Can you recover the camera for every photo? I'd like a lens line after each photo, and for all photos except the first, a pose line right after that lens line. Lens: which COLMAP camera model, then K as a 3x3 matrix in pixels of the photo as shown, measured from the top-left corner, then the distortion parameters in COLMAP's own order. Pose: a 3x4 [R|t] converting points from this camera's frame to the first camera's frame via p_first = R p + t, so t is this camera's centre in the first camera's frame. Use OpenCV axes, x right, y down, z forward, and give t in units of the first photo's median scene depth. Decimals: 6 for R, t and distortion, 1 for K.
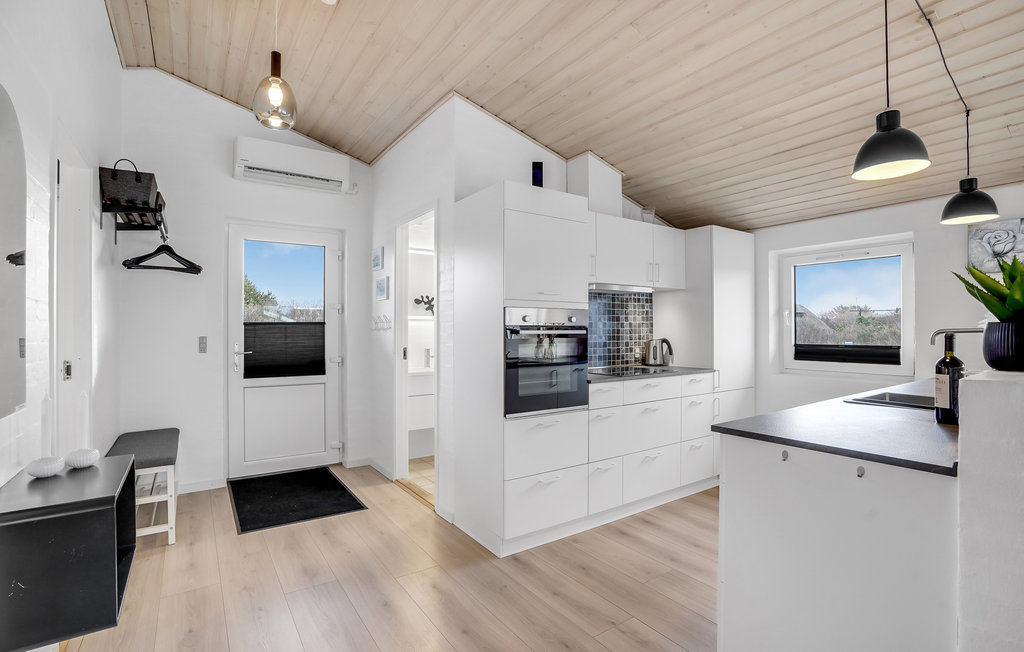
lens RADIAL K [[472.8, 0, 512.0], [0, 472.8, 326.0], [0, 0, 1]] dist [-0.021797, -0.000096]
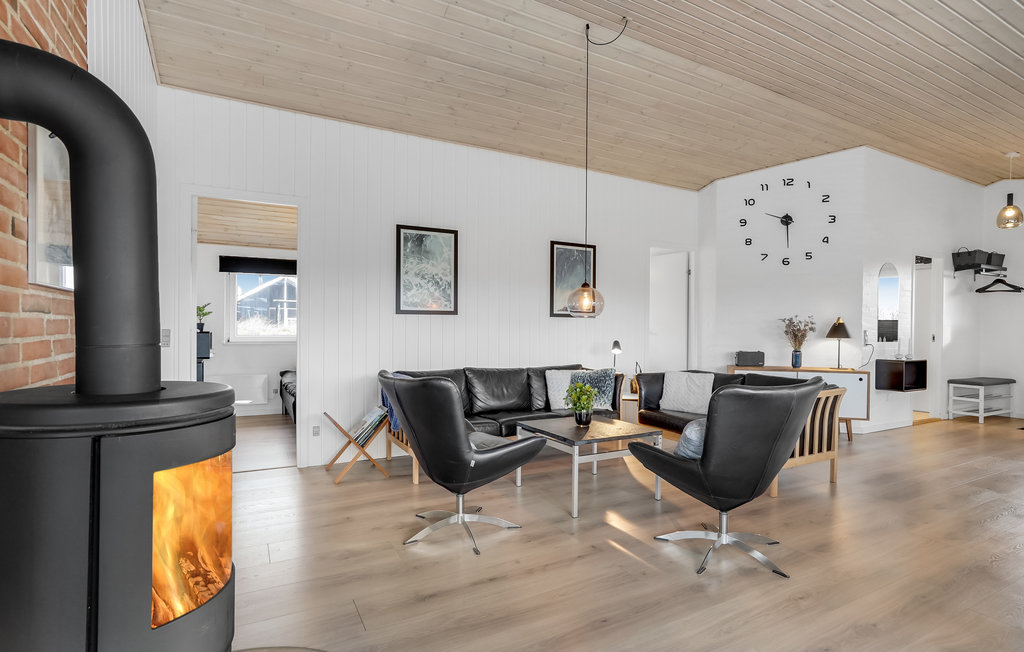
lens RADIAL K [[504.8, 0, 512.0], [0, 504.8, 326.0], [0, 0, 1]] dist [-0.003305, -0.000016]
pose [[-0.108686, 0.001918, -0.994074, 1.355916], [-0.006157, 0.999978, 0.002602, 0.024009], [0.994057, 0.006403, -0.108672, -0.684657]]
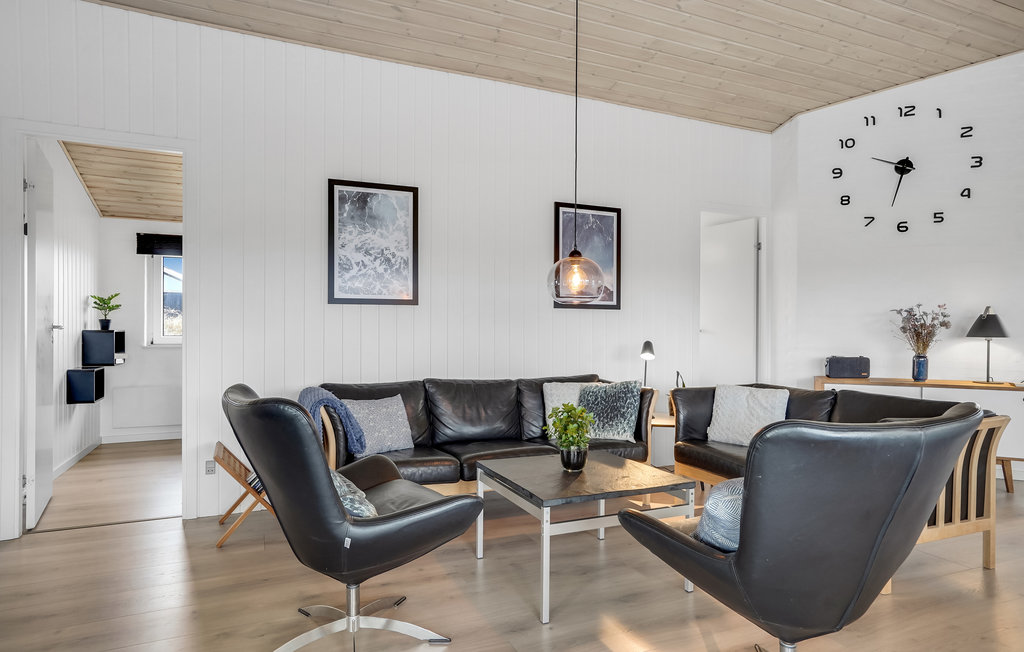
lens RADIAL K [[589.7, 0, 512.0], [0, 589.7, 326.0], [0, 0, 1]] dist [0.004213, 0.019028]
pose [[-0.193468, -0.000612, -0.981106, 1.109651], [-0.002823, 0.999996, -0.000067, 0.038025], [0.981103, 0.002757, -0.193469, -0.582995]]
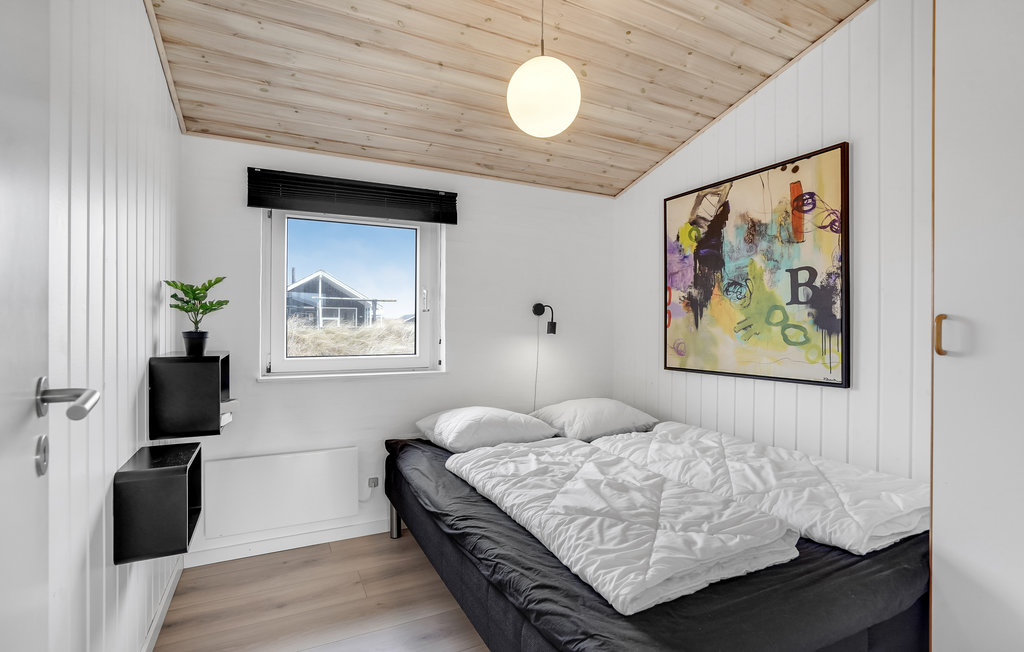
lens RADIAL K [[472.8, 0, 512.0], [0, 472.8, 326.0], [0, 0, 1]] dist [-0.021797, -0.000096]
pose [[-0.132937, 0.000048, -0.991124, 0.369273], [-0.004137, 0.999991, 0.000603, 0.016278], [0.991116, 0.004180, -0.132936, -1.401473]]
